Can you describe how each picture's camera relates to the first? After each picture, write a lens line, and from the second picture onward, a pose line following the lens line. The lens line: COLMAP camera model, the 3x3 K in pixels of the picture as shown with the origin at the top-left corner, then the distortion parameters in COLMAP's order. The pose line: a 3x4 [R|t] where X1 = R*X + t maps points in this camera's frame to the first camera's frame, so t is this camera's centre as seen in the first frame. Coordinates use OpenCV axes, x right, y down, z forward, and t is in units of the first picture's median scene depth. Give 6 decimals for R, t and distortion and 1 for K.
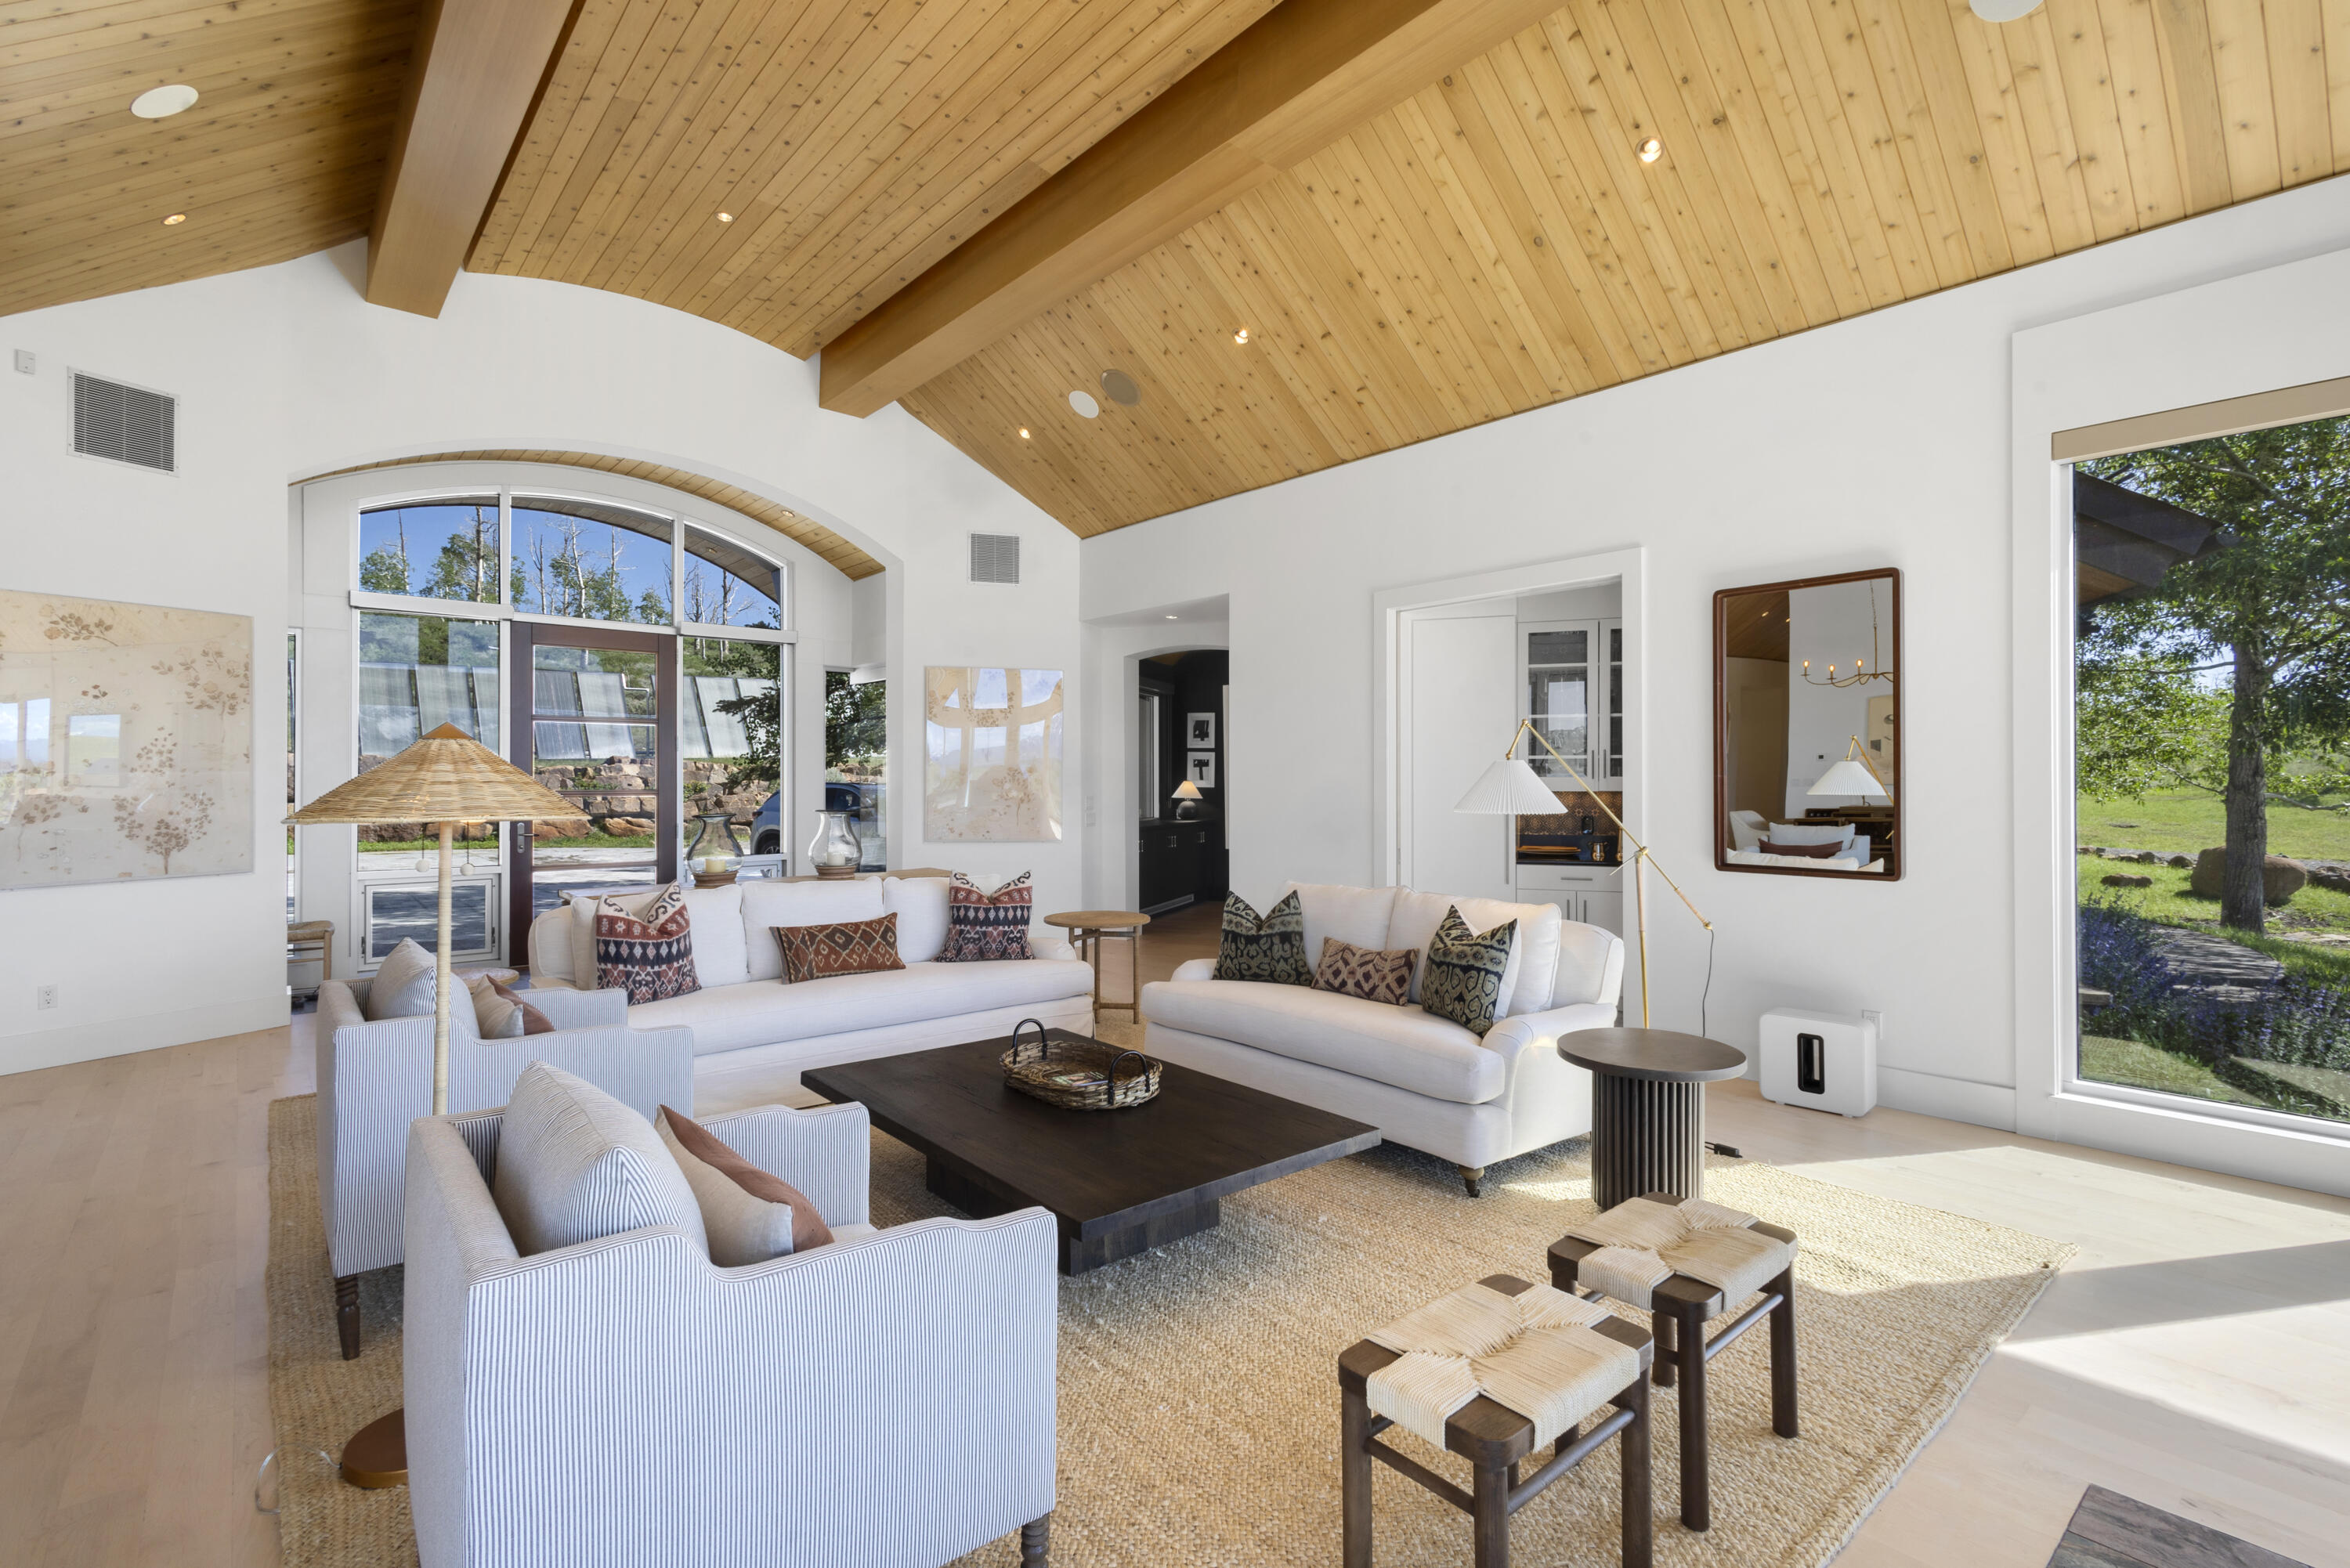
lens RADIAL K [[1090.4, 0, 1175.4], [0, 1090.4, 778.1], [0, 0, 1]] dist [0.004671, -0.000266]
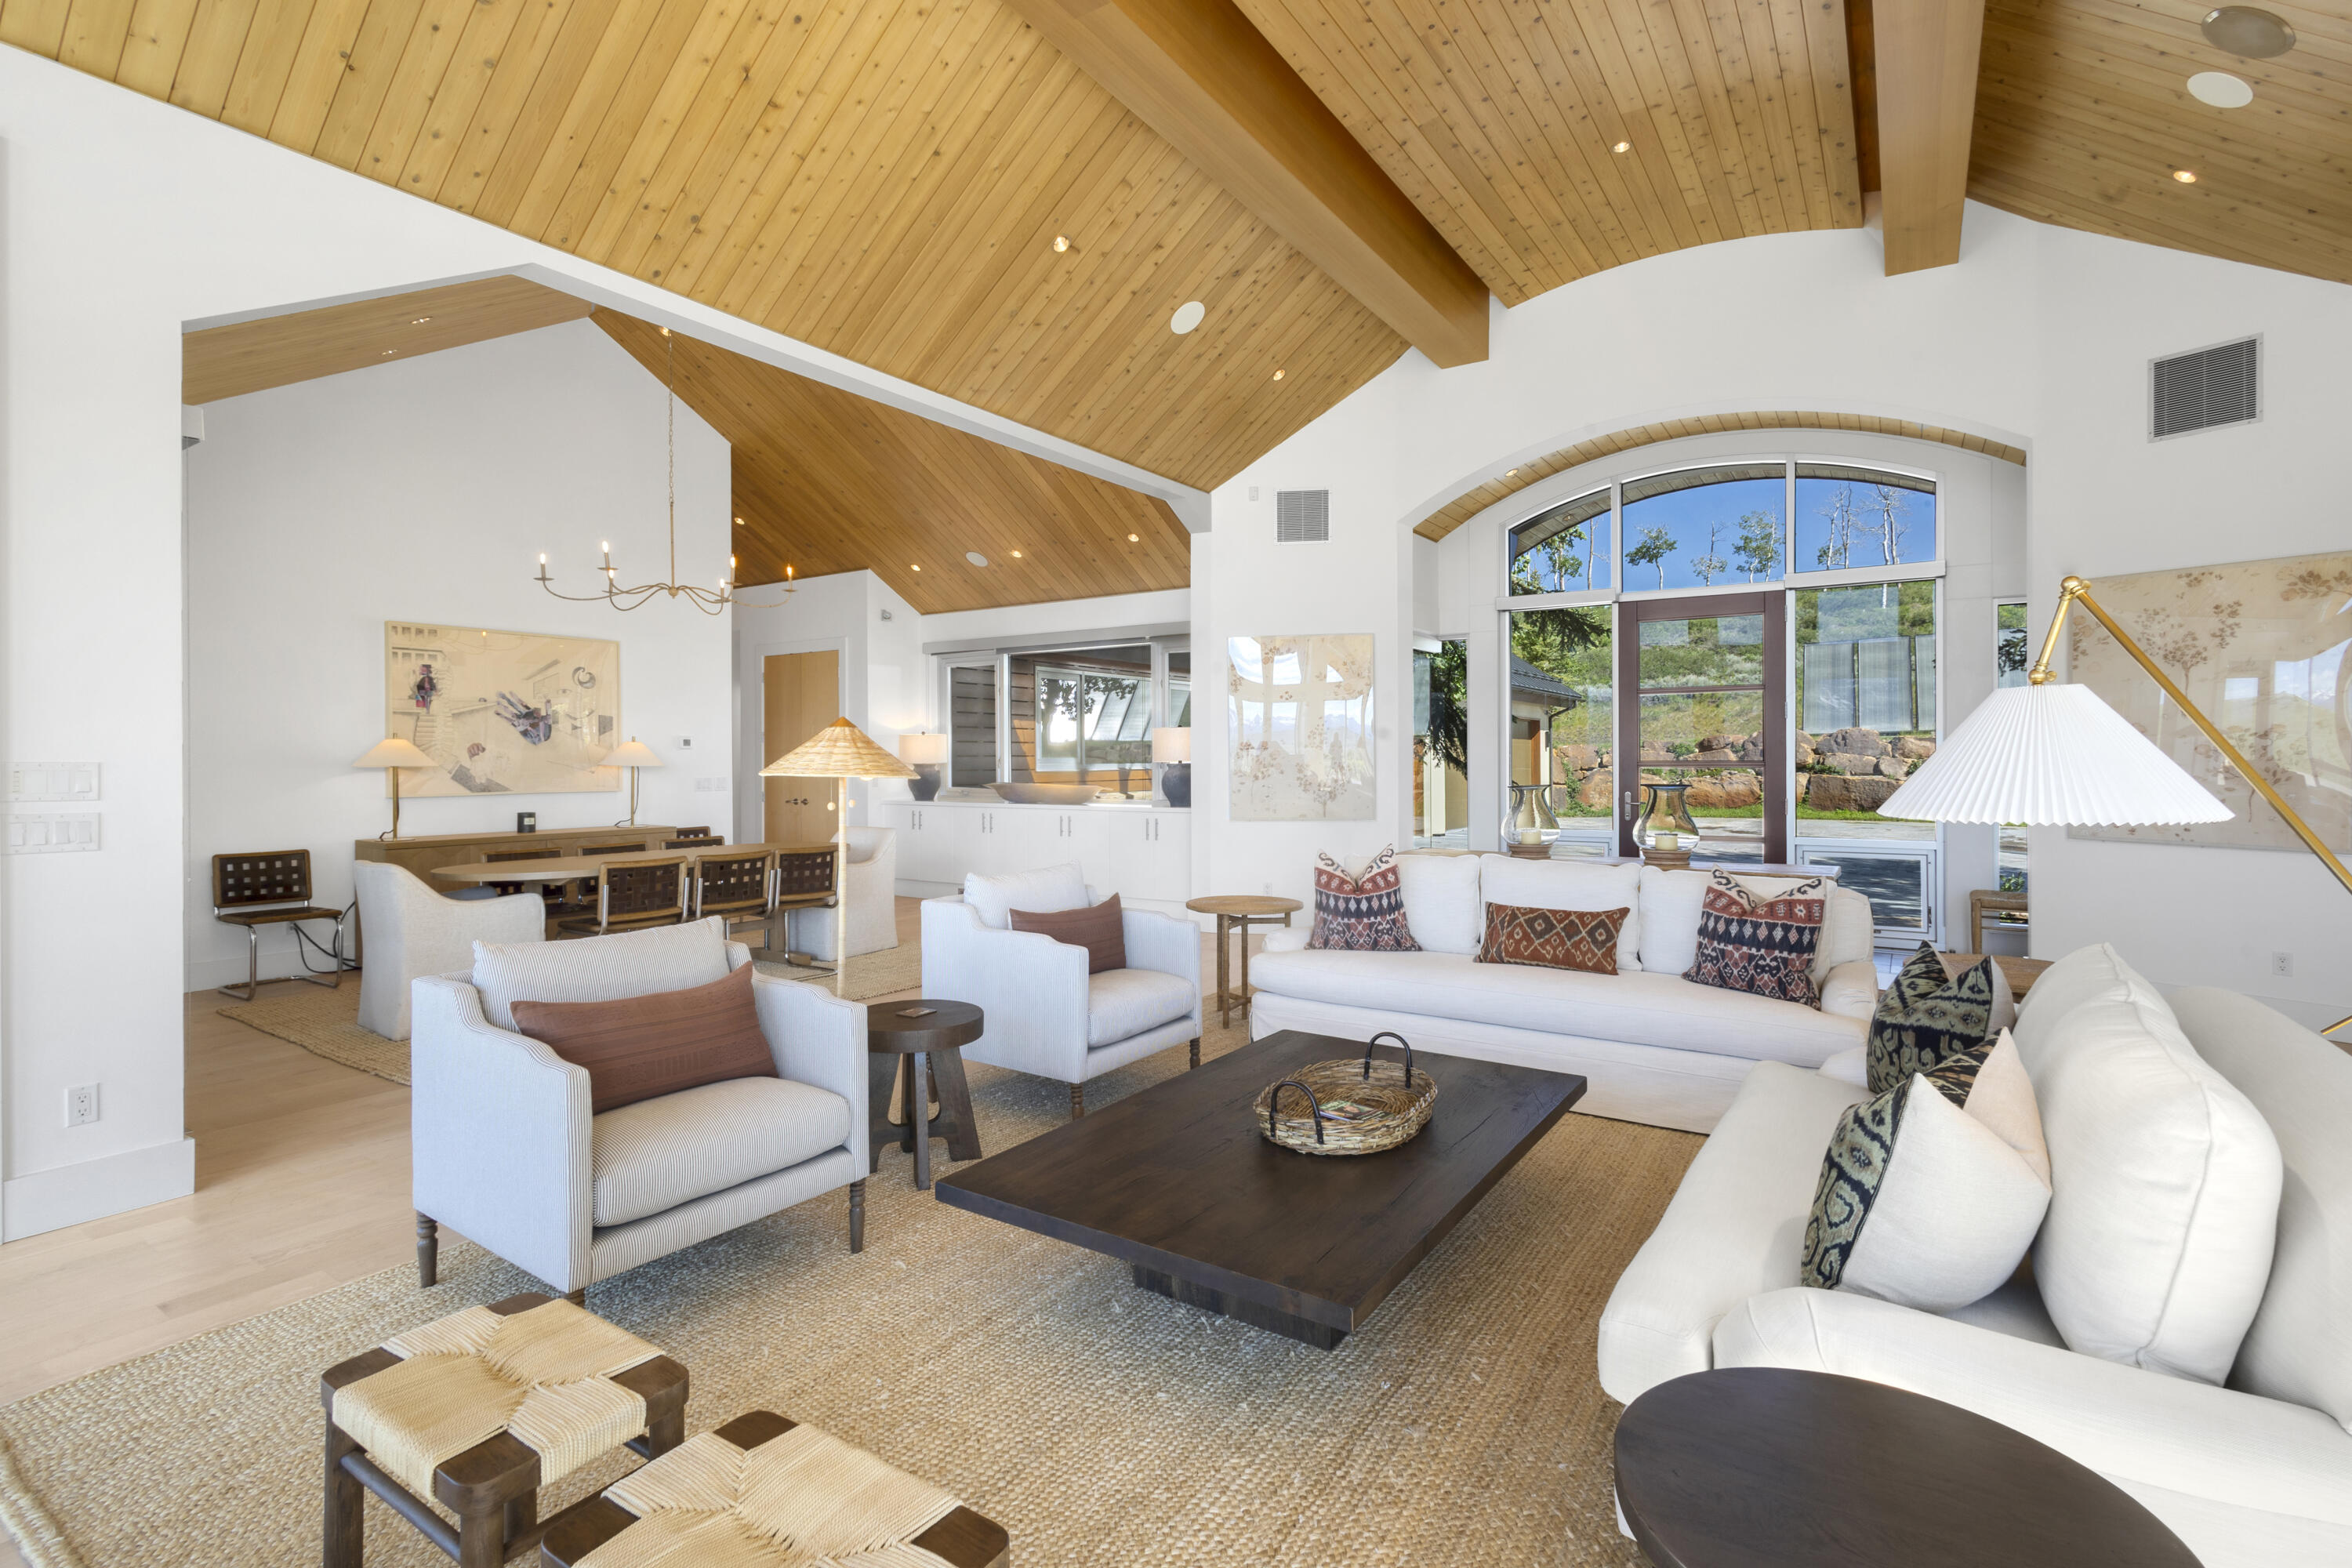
lens RADIAL K [[1091.4, 0, 1182.8], [0, 1091.4, 767.7], [0, 0, 1]] dist [0.004671, -0.000266]
pose [[0.272066, 0.008771, -0.962239, 0.468732], [0.006969, 0.999914, 0.011085, 0.004255], [0.962253, -0.009721, 0.271981, 0.457739]]
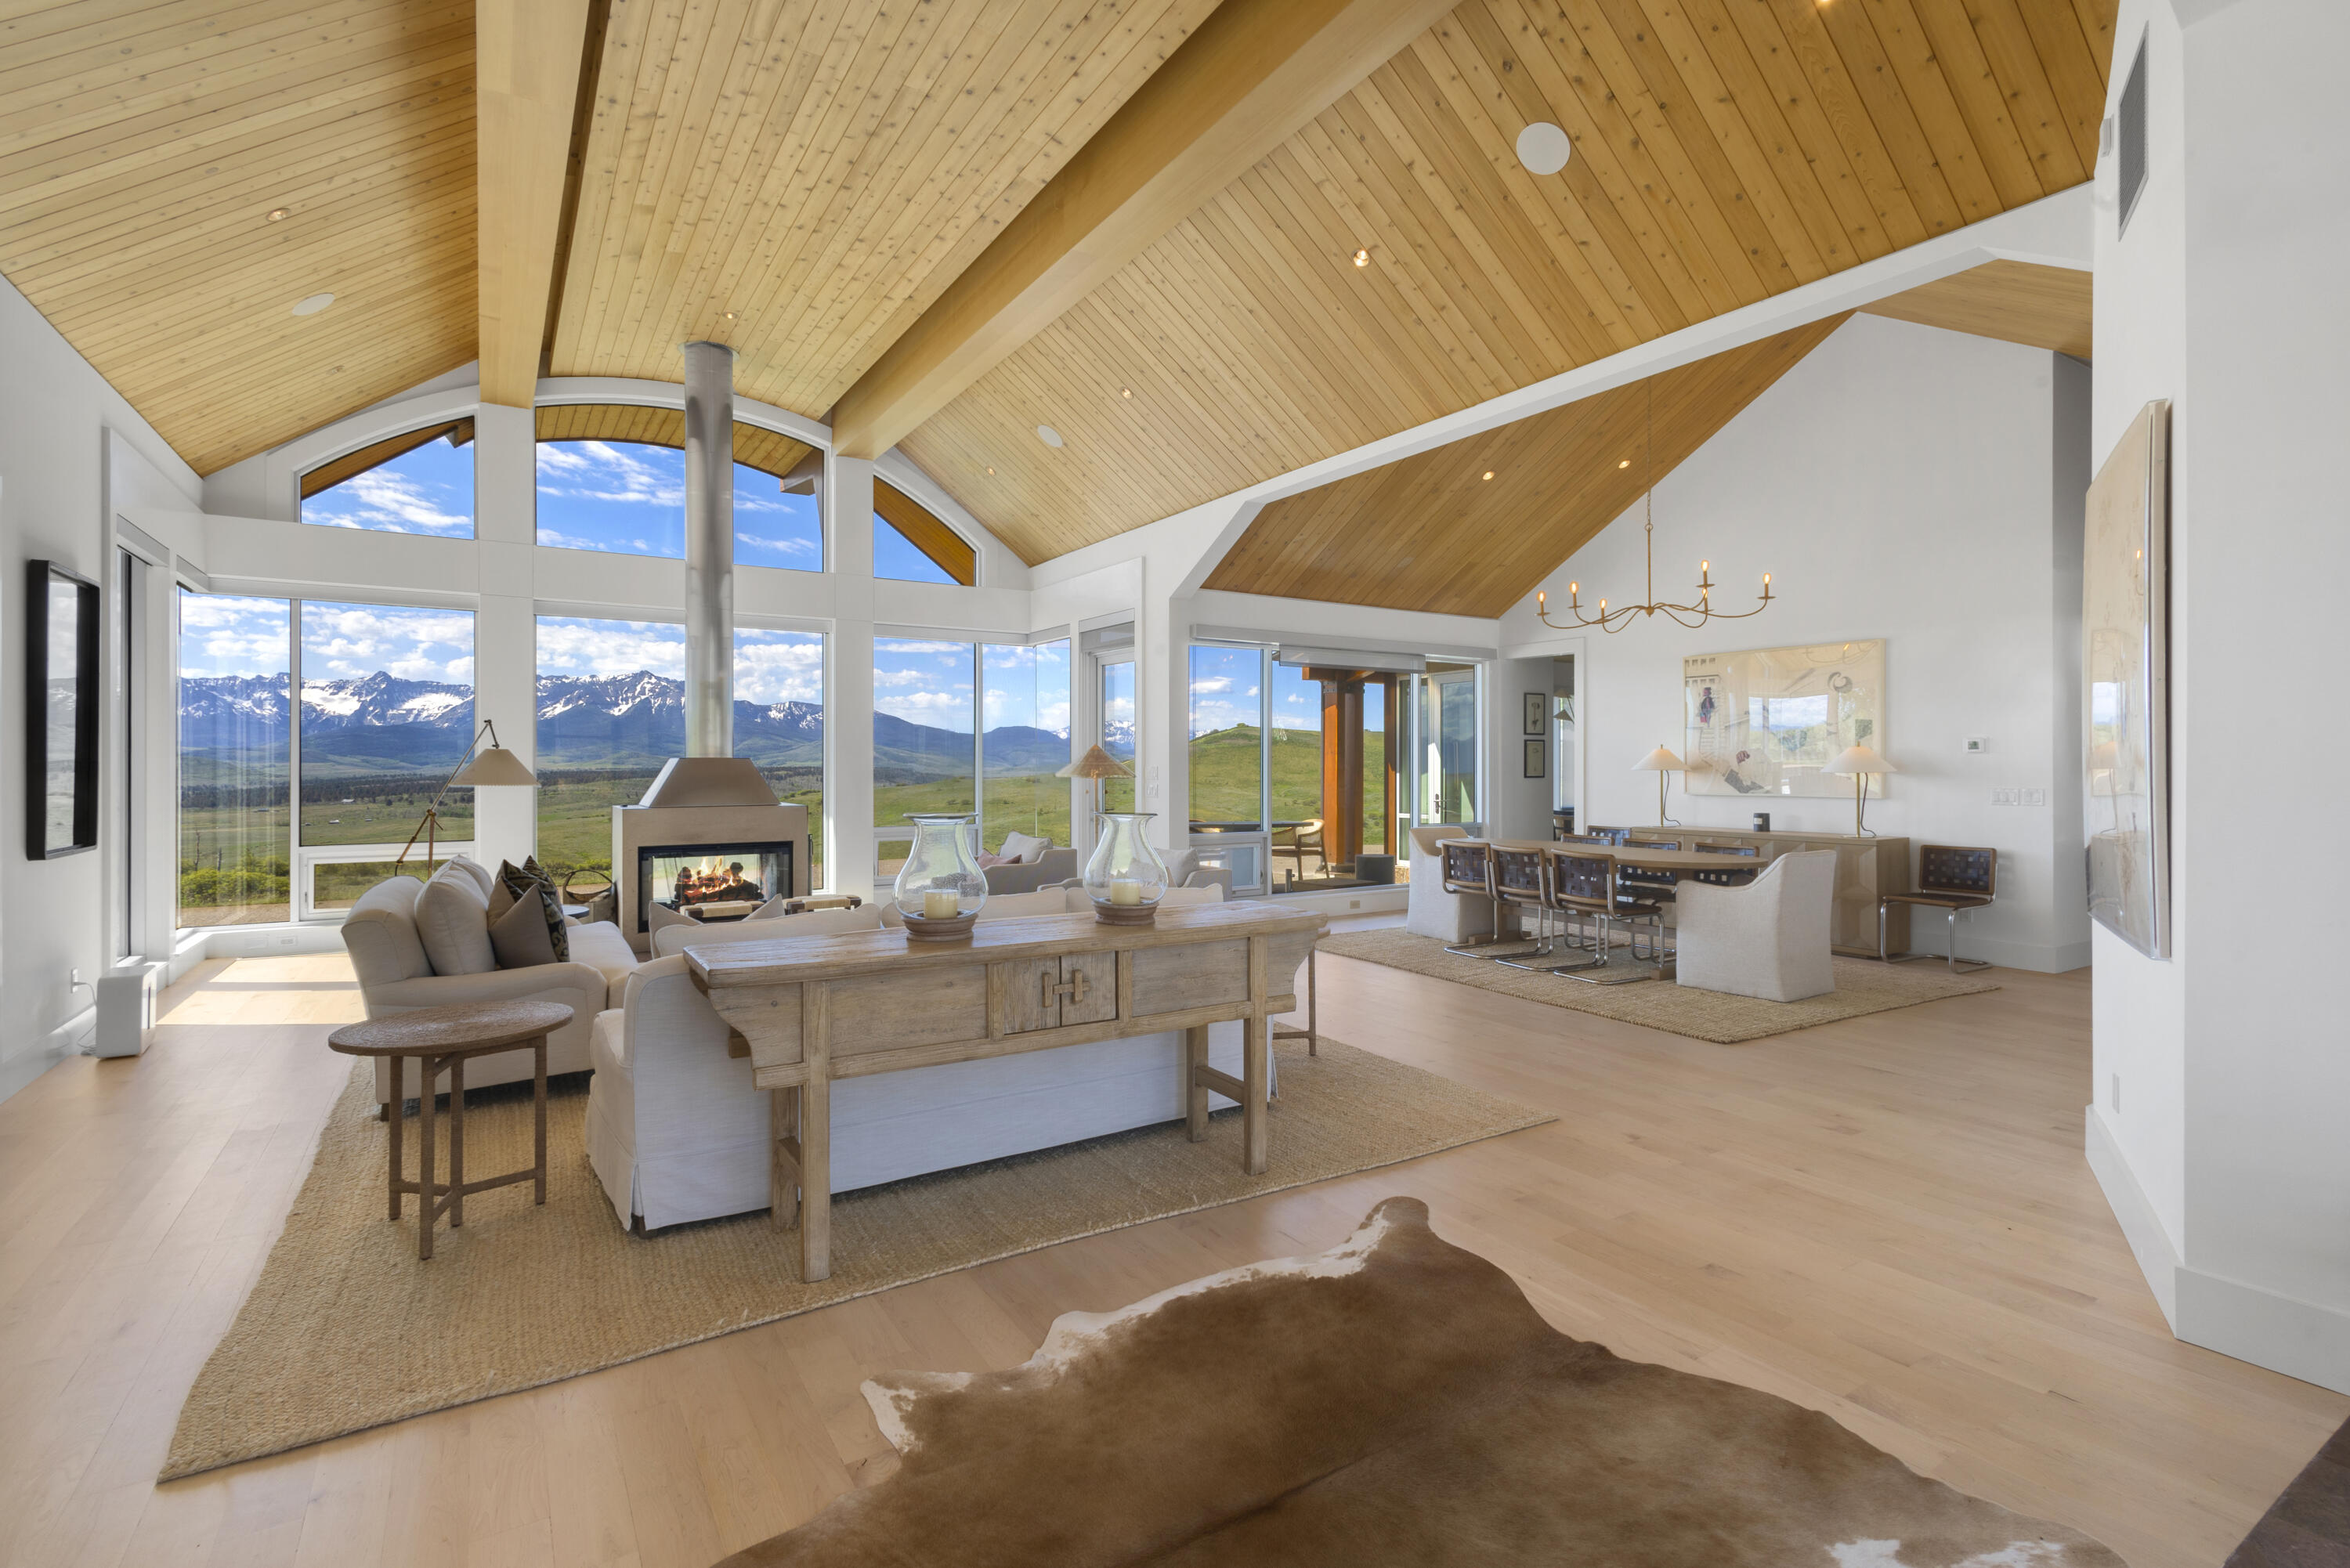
lens RADIAL K [[1090.4, 0, 1180.0], [0, 1090.4, 773.1], [0, 0, 1]] dist [0.004671, -0.000266]
pose [[-0.990147, 0.002569, 0.140010, -0.618006], [0.003142, 0.999988, 0.003875, 0.006657], [-0.139999, 0.004277, -0.990142, 1.793704]]
